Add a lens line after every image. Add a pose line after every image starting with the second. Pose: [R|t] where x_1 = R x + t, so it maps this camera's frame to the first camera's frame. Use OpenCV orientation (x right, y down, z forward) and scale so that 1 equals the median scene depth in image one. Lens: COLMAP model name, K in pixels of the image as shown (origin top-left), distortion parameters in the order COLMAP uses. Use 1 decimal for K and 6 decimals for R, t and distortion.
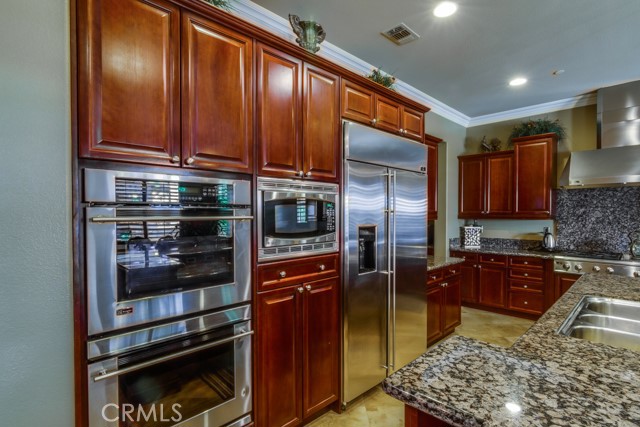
lens RADIAL K [[325.5, 0, 319.1], [0, 325.5, 211.0], [0, 0, 1]] dist [0.004842, -0.002542]
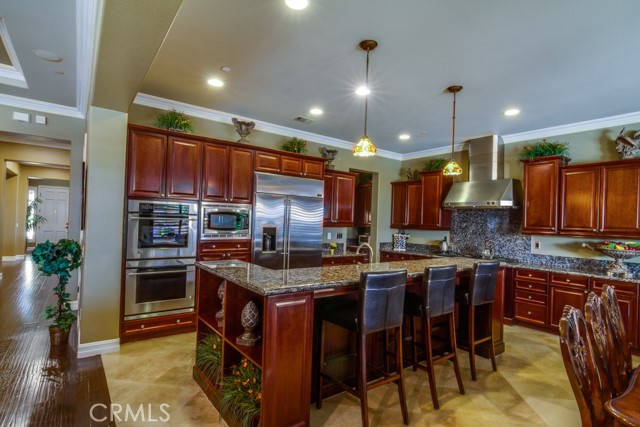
lens RADIAL K [[325.5, 0, 320.4], [0, 325.5, 212.4], [0, 0, 1]] dist [0.004842, -0.002542]
pose [[0.989754, 0.027418, -0.140125, 0.425947], [-0.031069, 0.999231, -0.023928, -0.001567], [0.139361, 0.028036, 0.989845, -0.500565]]
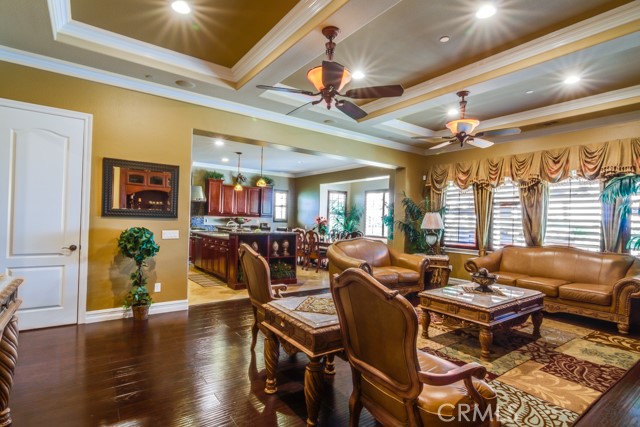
lens RADIAL K [[325.5, 0, 321.2], [0, 325.5, 214.0], [0, 0, 1]] dist [0.004842, -0.002542]
pose [[0.144057, 0.023036, 0.989301, -1.343495], [-0.033674, 0.999264, -0.018365, 0.034169], [-0.988996, -0.030668, 0.144727, -0.388629]]
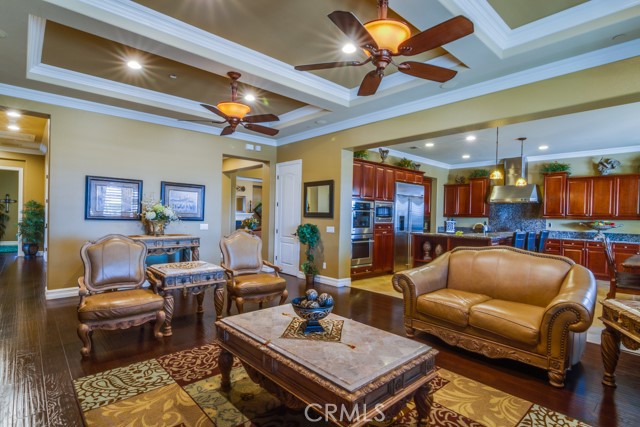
lens RADIAL K [[325.5, 0, 317.6], [0, 325.5, 213.0], [0, 0, 1]] dist [0.004842, -0.002542]
pose [[0.998862, 0.020206, -0.043202, -0.313496], [-0.020306, 0.999792, -0.001873, 0.025762], [0.043155, 0.002748, 0.999065, -1.276210]]
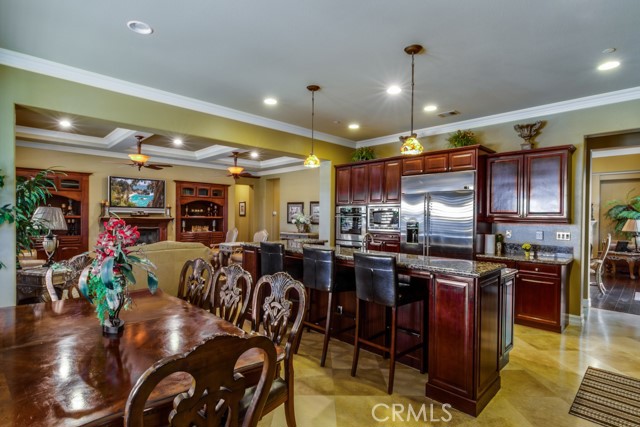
lens RADIAL K [[325.5, 0, 314.1], [0, 325.5, 217.8], [0, 0, 1]] dist [0.004842, -0.002542]
pose [[-0.015407, 0.013268, -0.999793, 1.416969], [-0.003103, 0.999907, 0.013318, -0.006786], [0.999876, 0.003307, -0.015364, 0.233602]]
